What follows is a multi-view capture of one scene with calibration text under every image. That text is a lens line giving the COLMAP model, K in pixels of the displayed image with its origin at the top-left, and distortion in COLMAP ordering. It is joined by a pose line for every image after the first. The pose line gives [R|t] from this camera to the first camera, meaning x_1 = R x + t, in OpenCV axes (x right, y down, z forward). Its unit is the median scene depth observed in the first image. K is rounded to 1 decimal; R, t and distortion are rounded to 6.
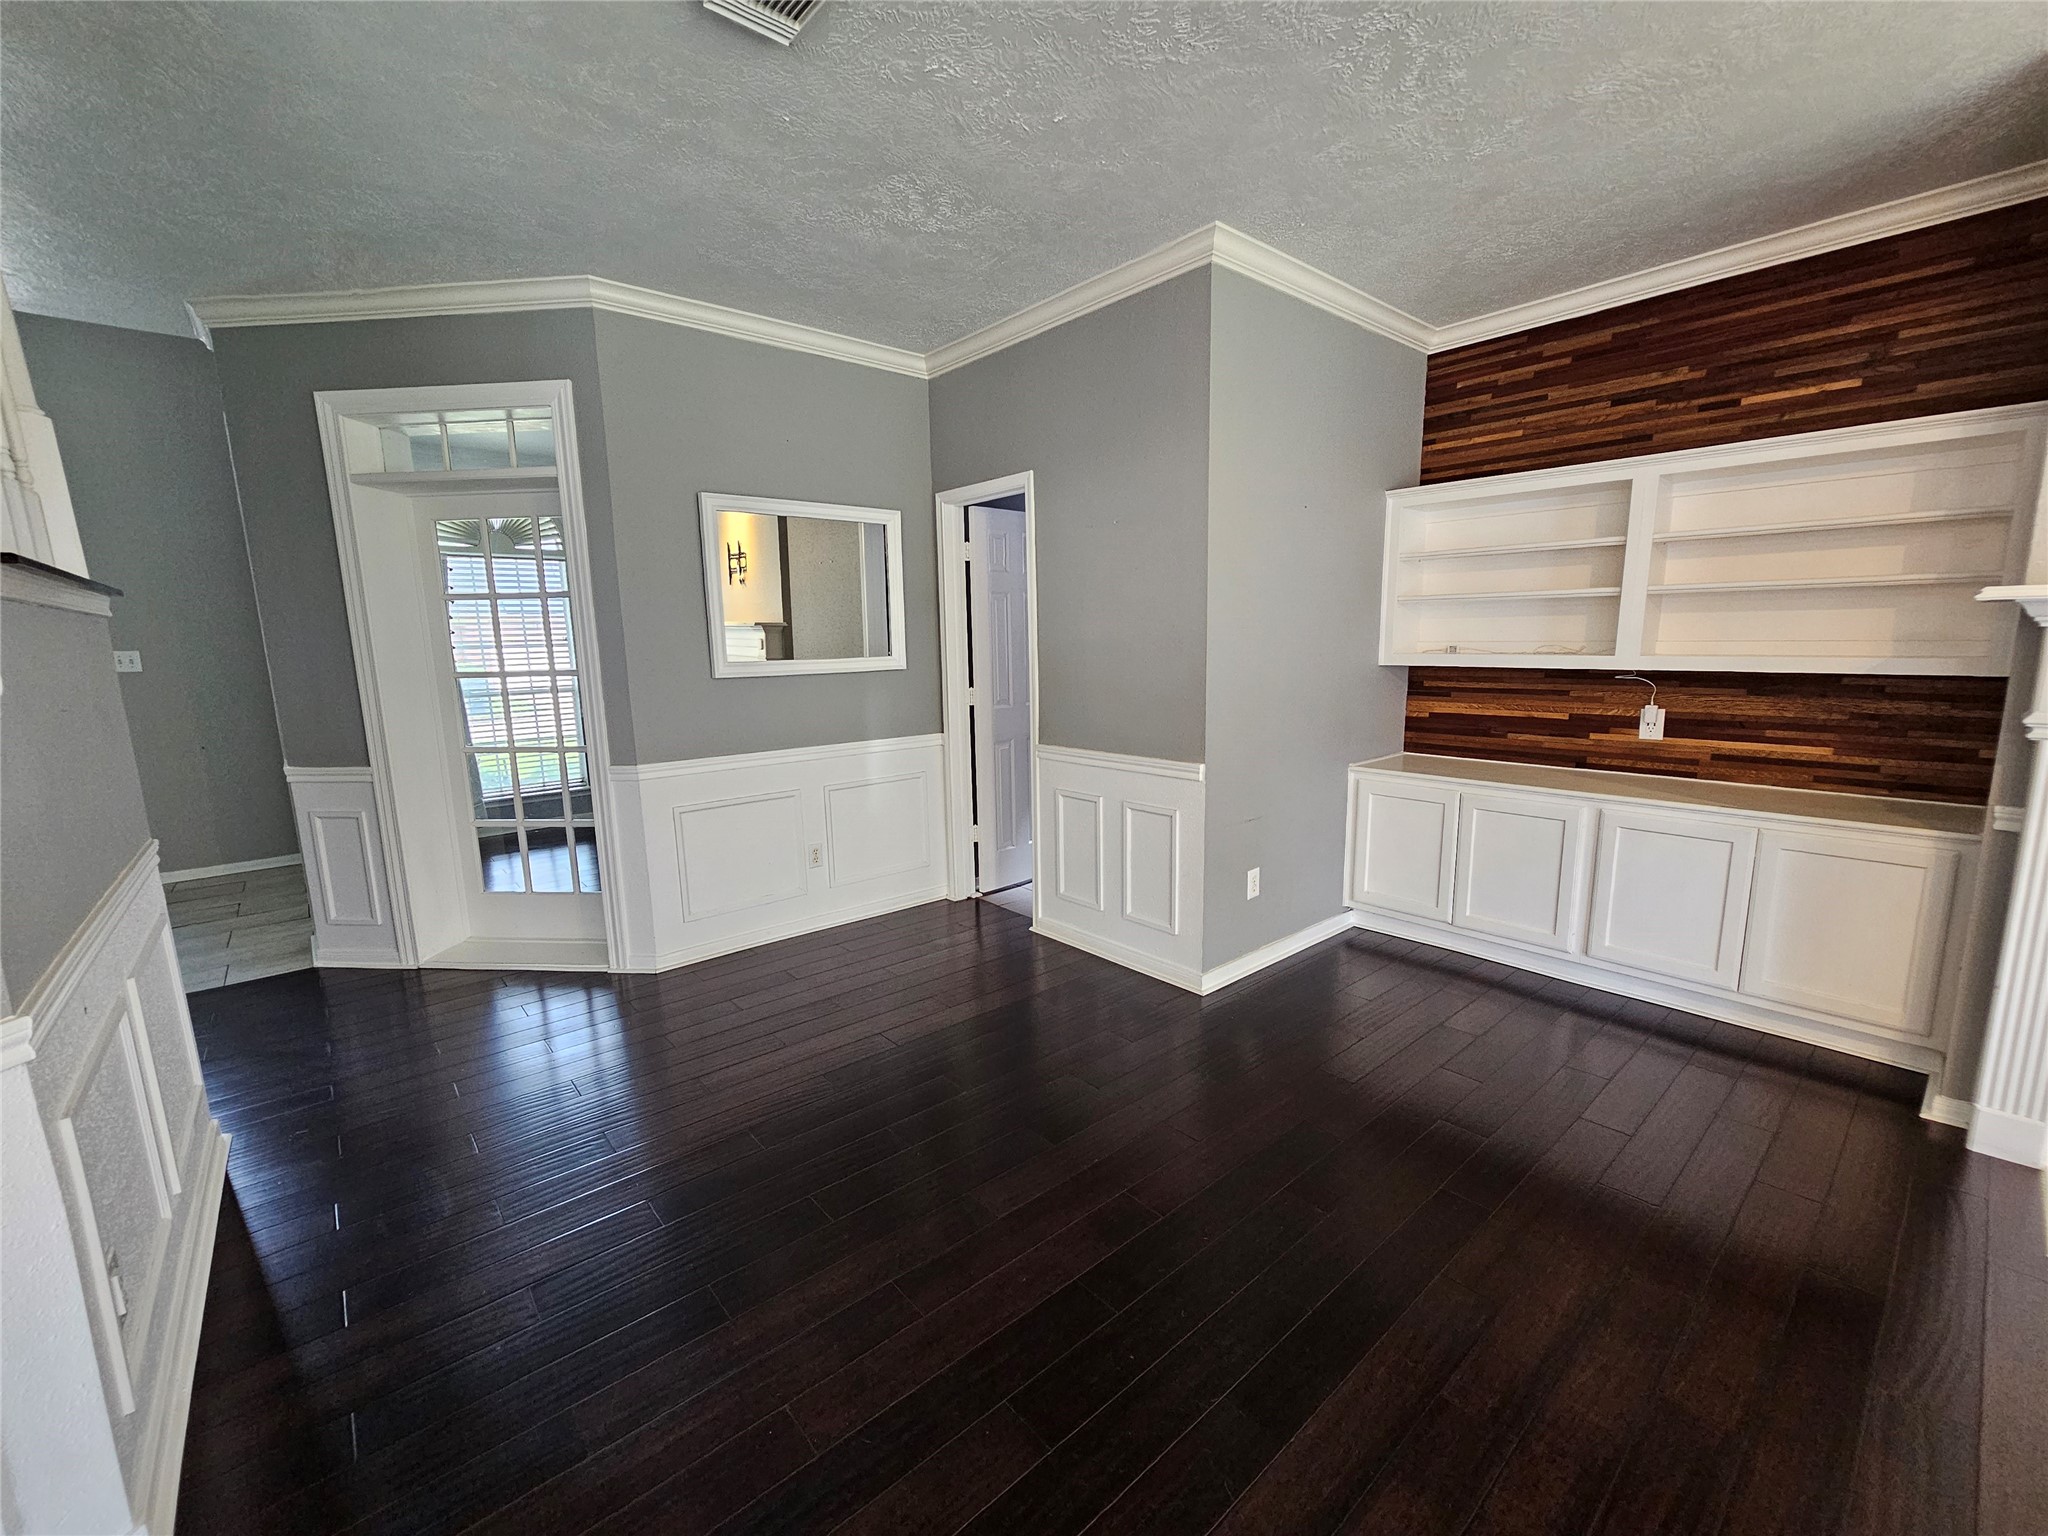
lens RADIAL K [[839.5, 0, 1020.7], [0, 839.5, 775.0], [0, 0, 1]] dist [-0.001621, 0.000311]
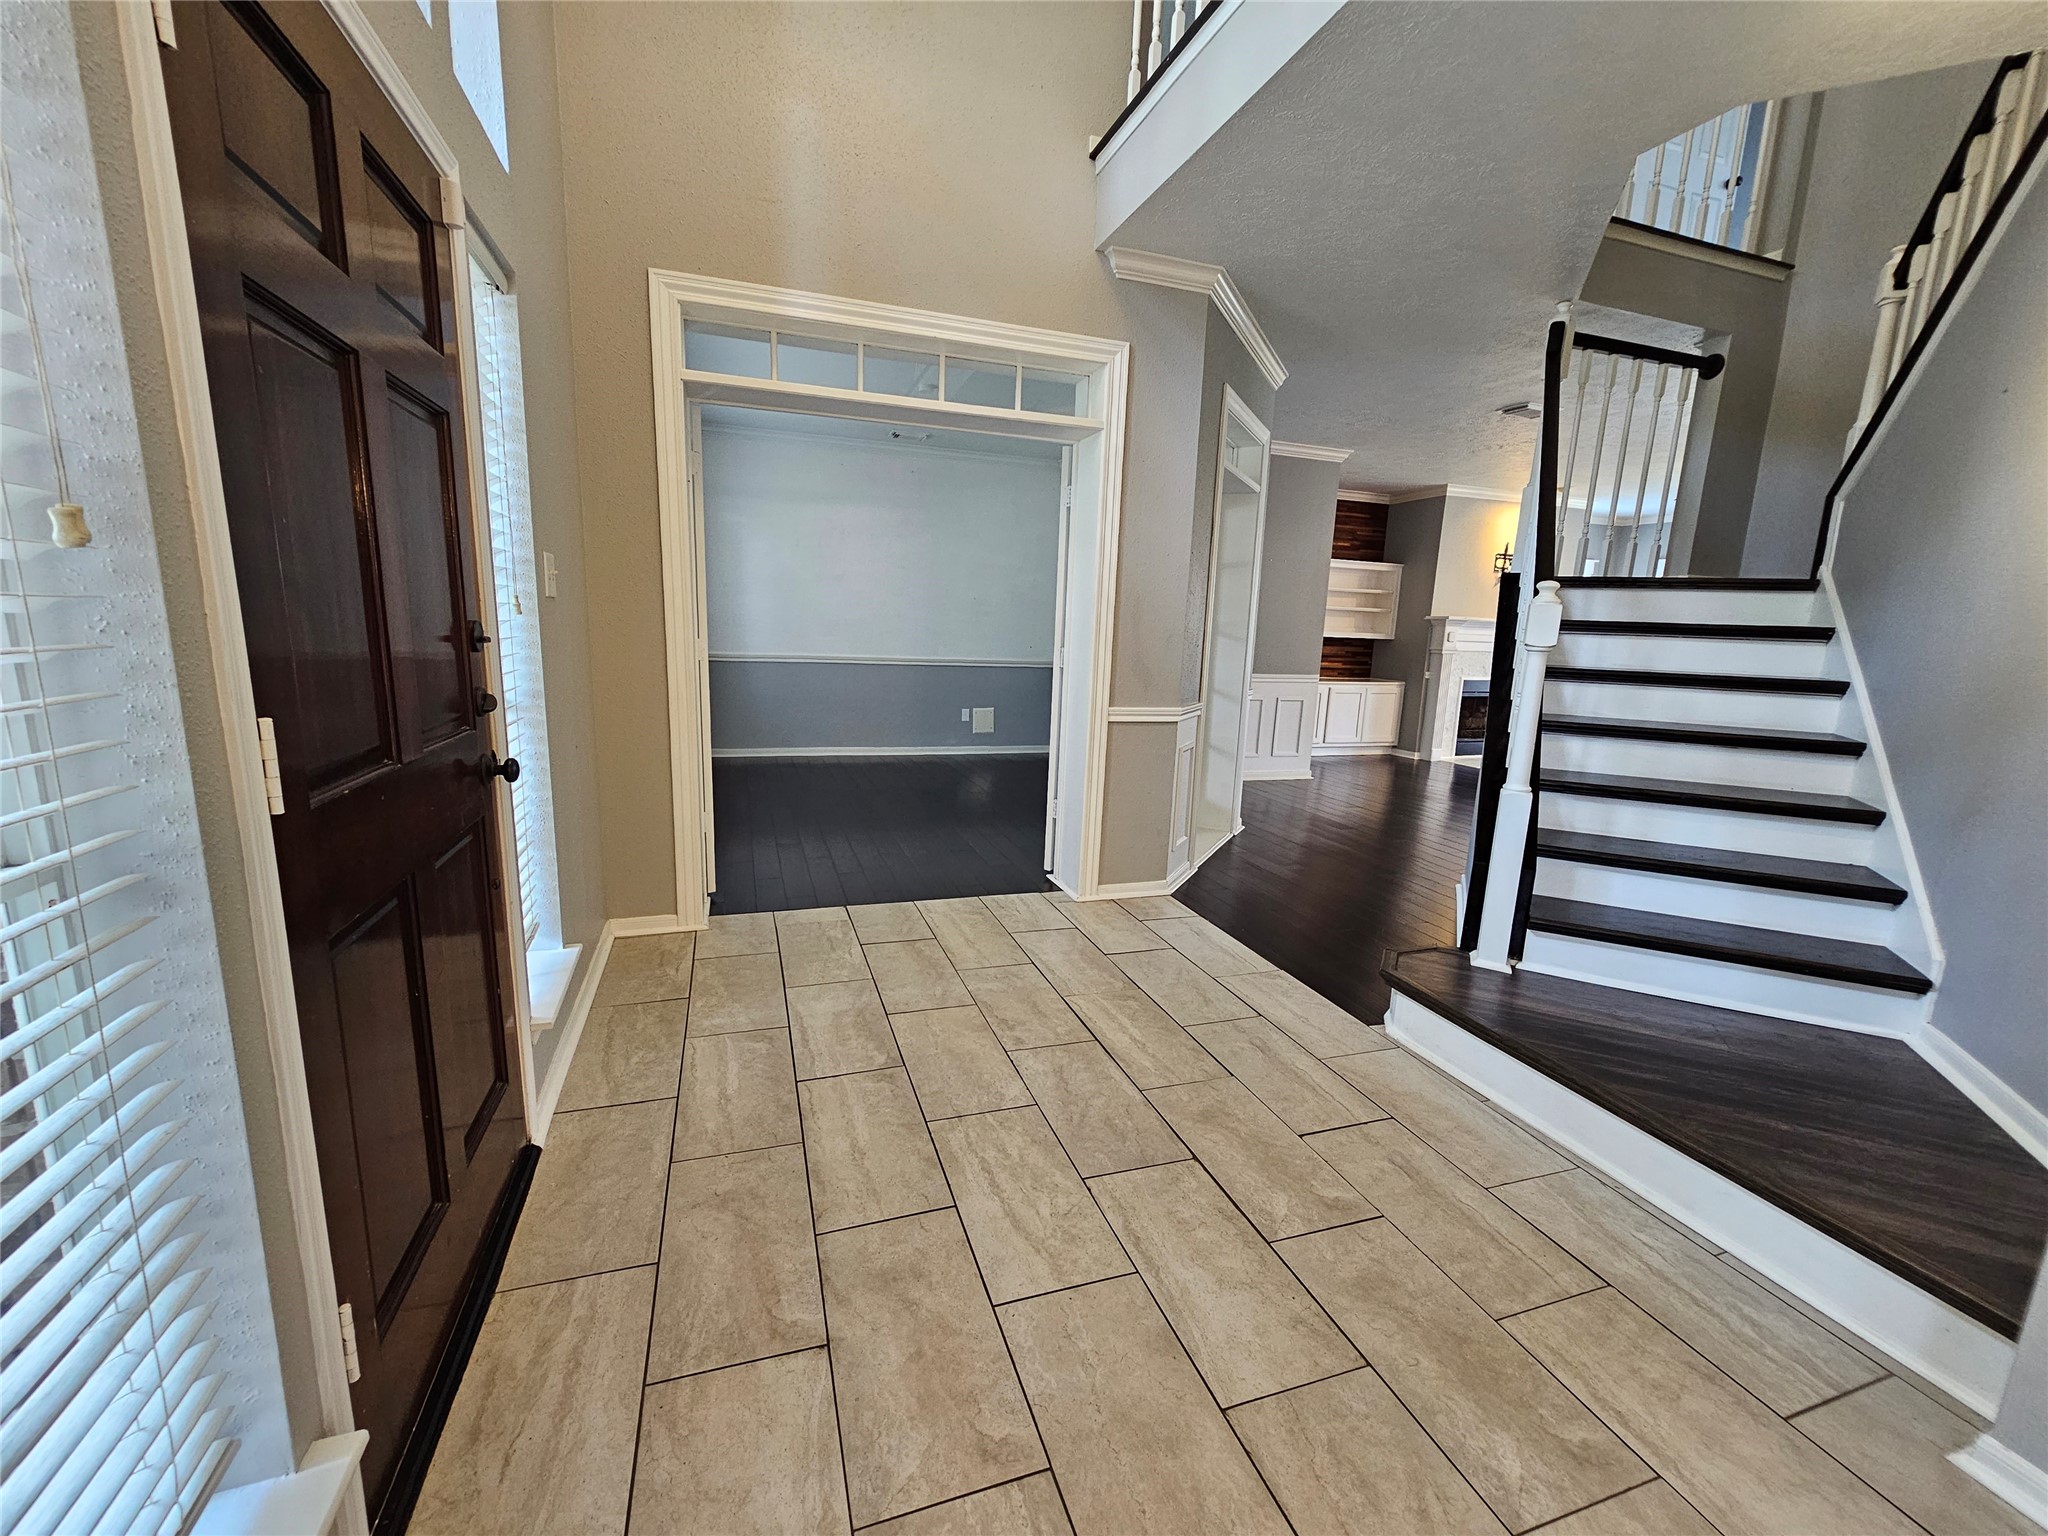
lens RADIAL K [[839.5, 0, 1030.0], [0, 839.5, 782.2], [0, 0, 1]] dist [-0.001621, 0.000311]
pose [[0.368158, -0.144151, 0.918521, -2.101582], [0.111061, 0.987653, 0.110486, -0.061716], [-0.923106, 0.061336, 0.379622, 0.832249]]
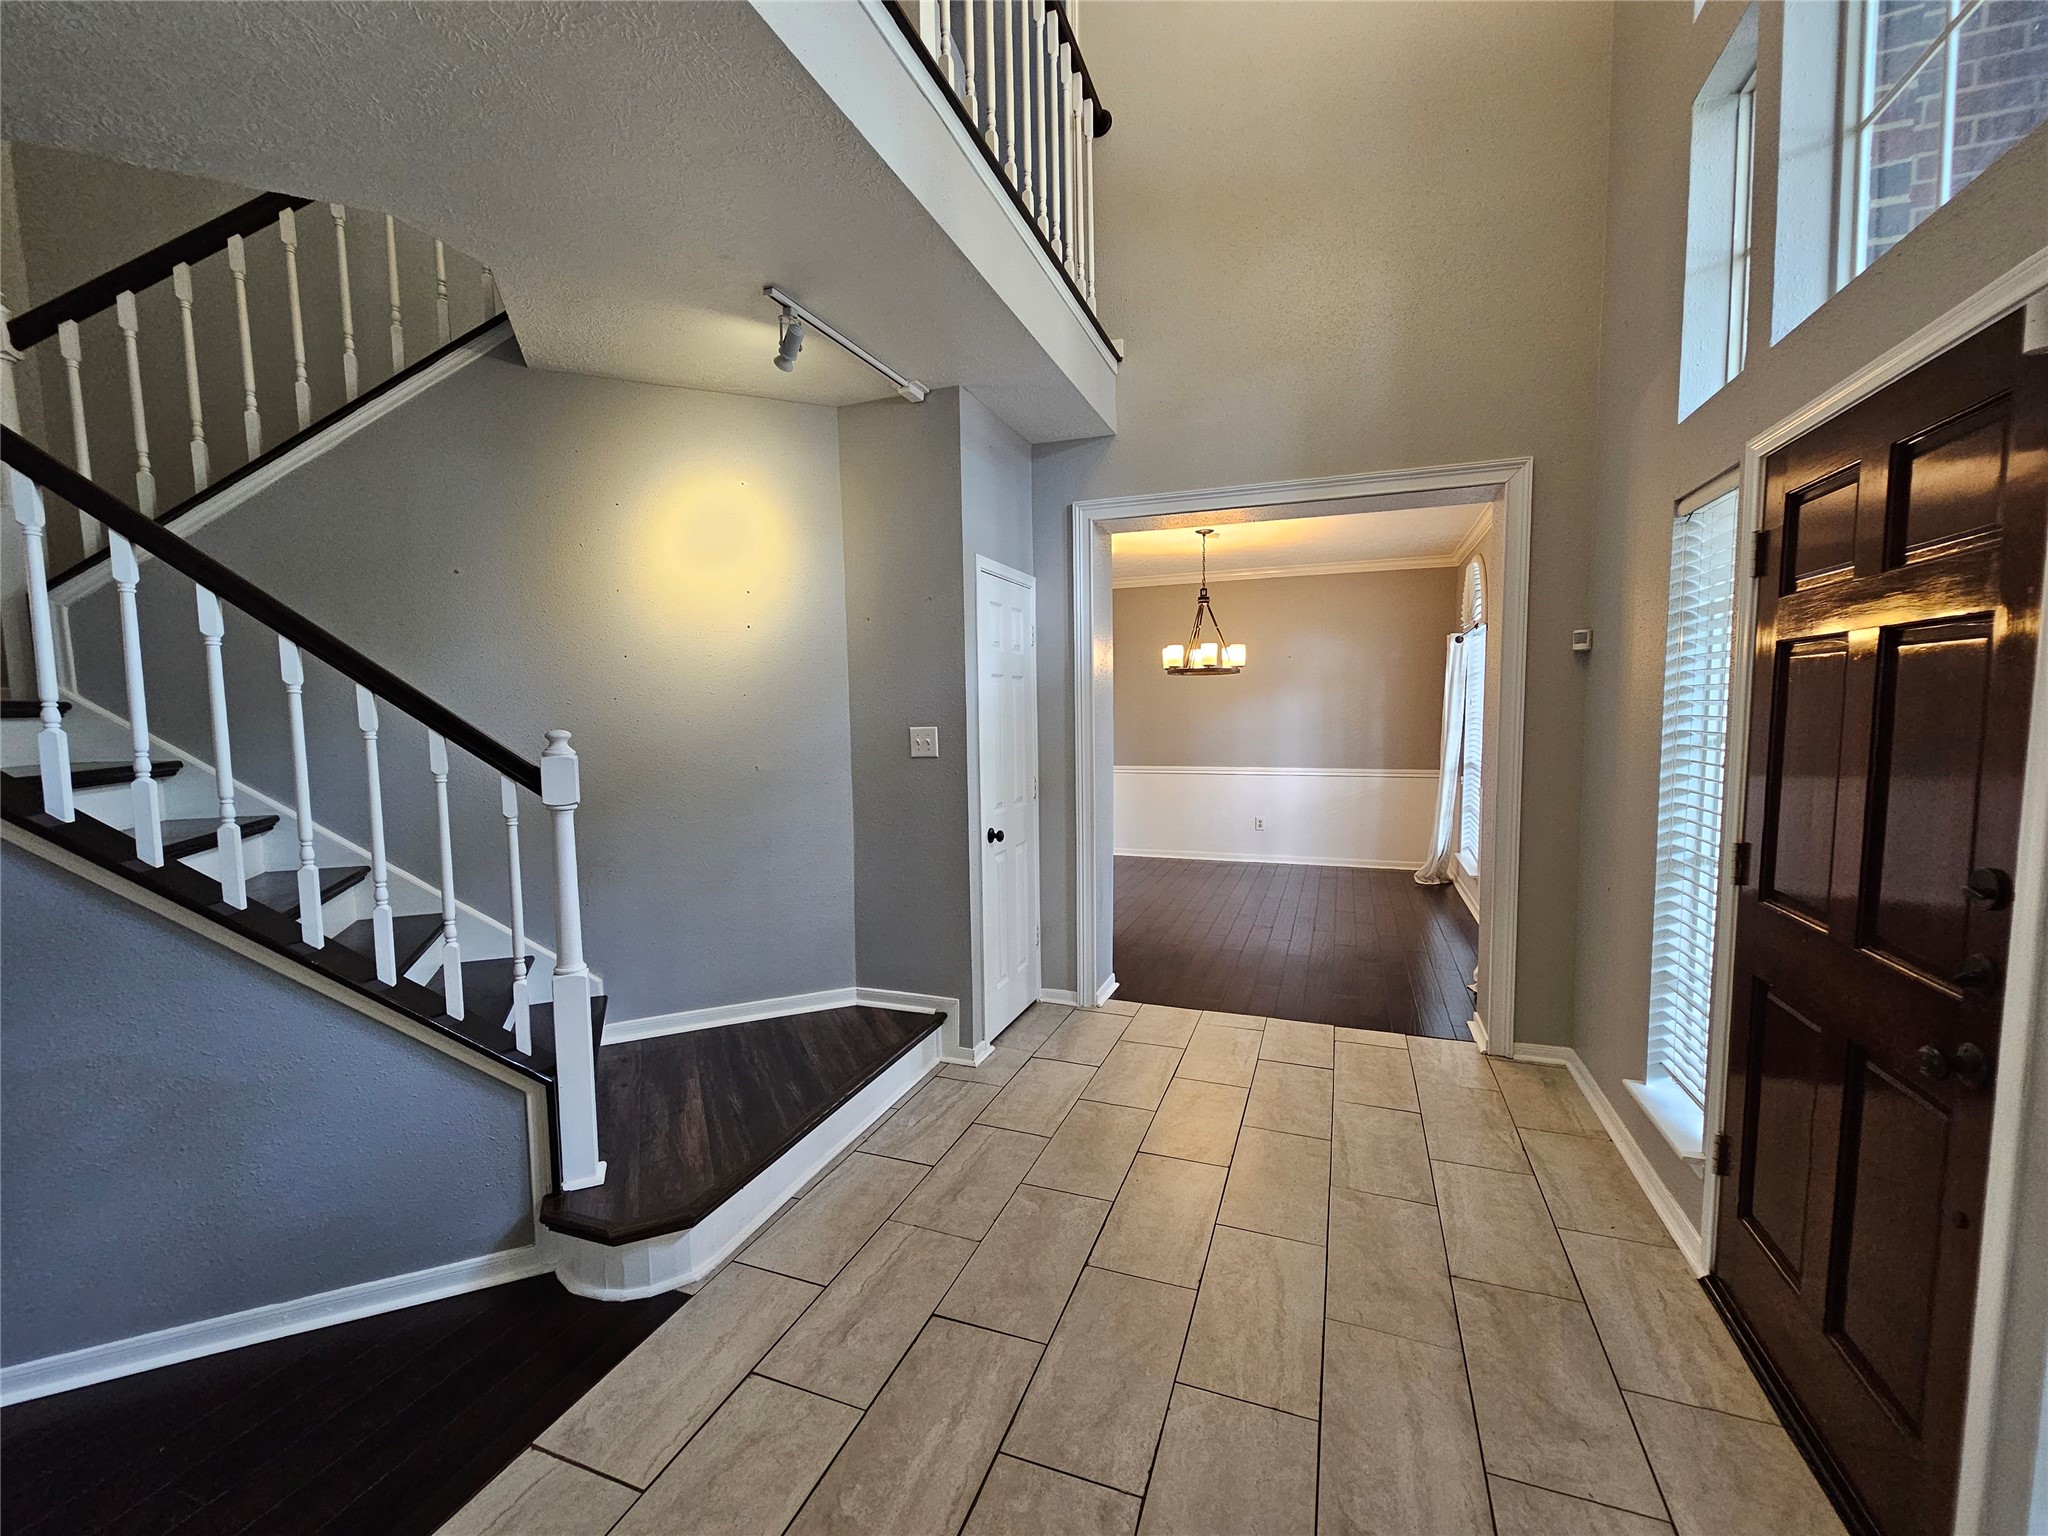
lens RADIAL K [[839.5, 0, 1028.8], [0, 839.5, 776.5], [0, 0, 1]] dist [-0.001621, 0.000311]
pose [[-0.875812, 0.069119, -0.477678, -1.173162], [-0.050814, 0.970988, 0.233667, -0.248074], [0.479970, 0.228921, -0.846891, 1.445088]]
